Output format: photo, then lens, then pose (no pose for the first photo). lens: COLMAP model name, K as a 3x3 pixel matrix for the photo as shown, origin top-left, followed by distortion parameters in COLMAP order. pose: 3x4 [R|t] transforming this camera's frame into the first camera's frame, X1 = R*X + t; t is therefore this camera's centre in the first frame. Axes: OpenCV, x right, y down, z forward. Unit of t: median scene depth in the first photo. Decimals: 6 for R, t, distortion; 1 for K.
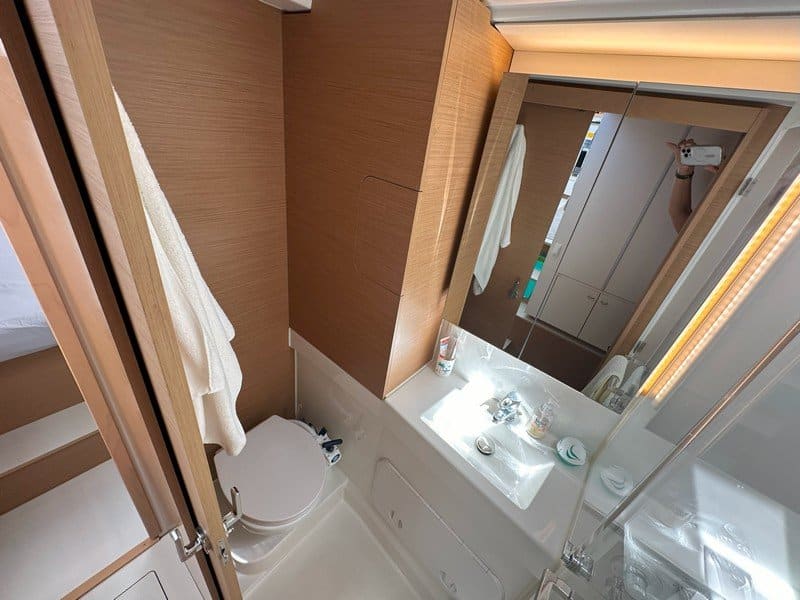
lens RADIAL K [[318.1, 0, 401.2], [0, 318.1, 300.4], [0, 0, 1]] dist [-0.000736, -0.000604]
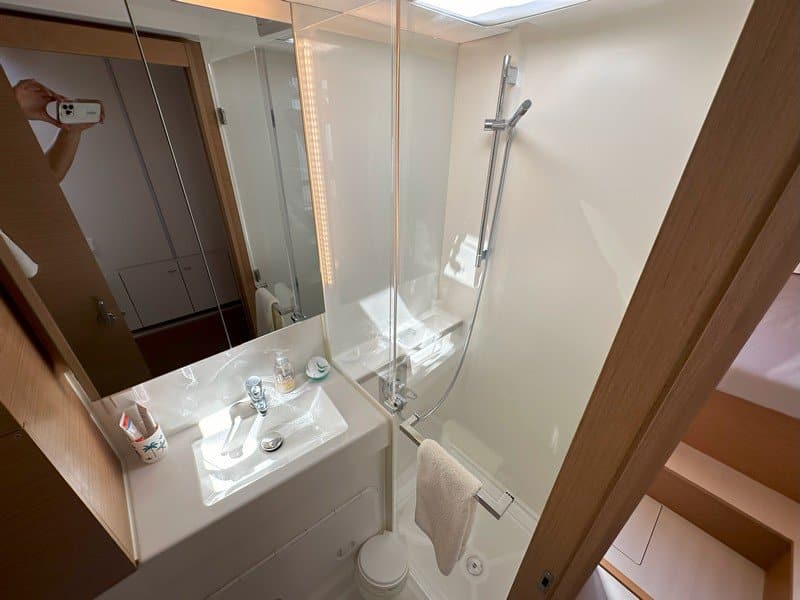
lens RADIAL K [[318.1, 0, 400.3], [0, 318.1, 298.8], [0, 0, 1]] dist [-0.000736, -0.000604]
pose [[0.142061, -0.599032, 0.788023, -0.153148], [0.511763, 0.725891, 0.459543, -0.068898], [-0.847300, 0.337998, 0.409684, 0.180807]]
